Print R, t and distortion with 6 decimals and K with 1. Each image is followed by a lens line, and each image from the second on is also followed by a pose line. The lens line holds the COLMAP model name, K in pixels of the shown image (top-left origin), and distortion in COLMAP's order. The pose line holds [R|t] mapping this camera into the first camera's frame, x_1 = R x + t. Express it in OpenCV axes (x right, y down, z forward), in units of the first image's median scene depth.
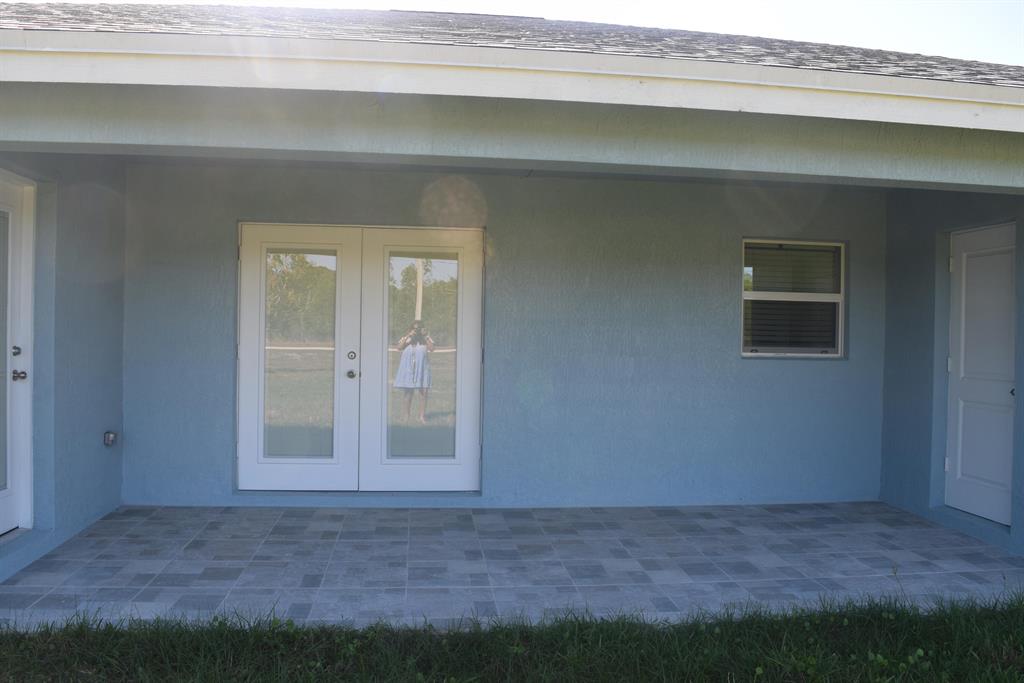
lens RADIAL K [[802.7, 0, 517.5], [0, 802.7, 346.2], [0, 0, 1]] dist [-0.096119, 0.021853]
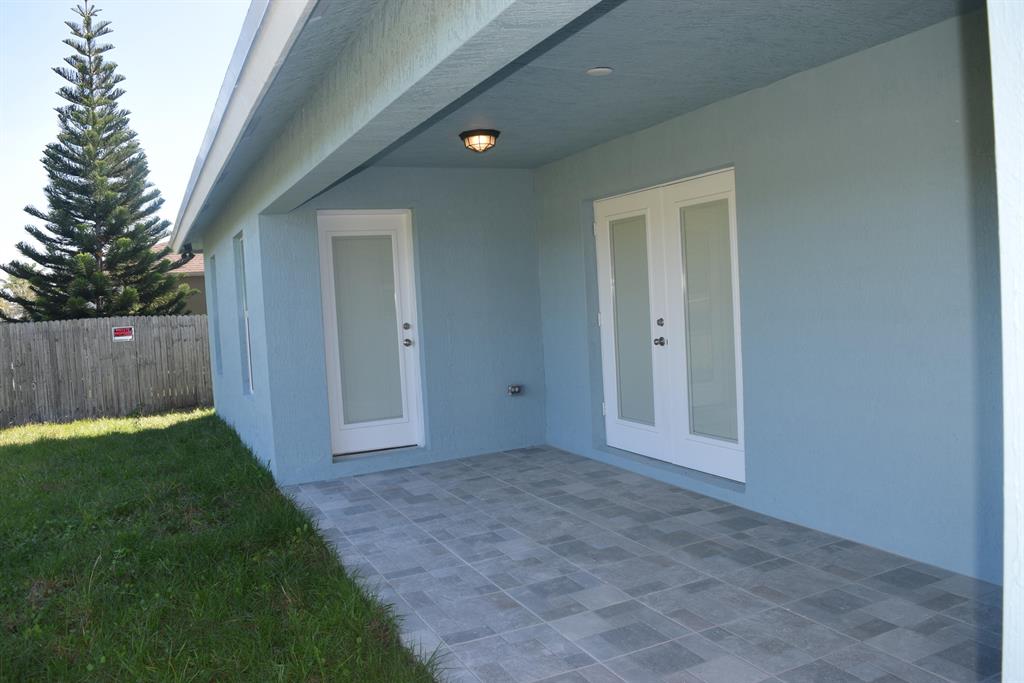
lens RADIAL K [[802.7, 0, 514.2], [0, 802.7, 340.3], [0, 0, 1]] dist [-0.096119, 0.021853]
pose [[0.308377, 0.012686, -0.951180, 0.859872], [0.041673, 0.998771, 0.026831, 0.000179], [0.950351, -0.047912, 0.307469, 0.709345]]
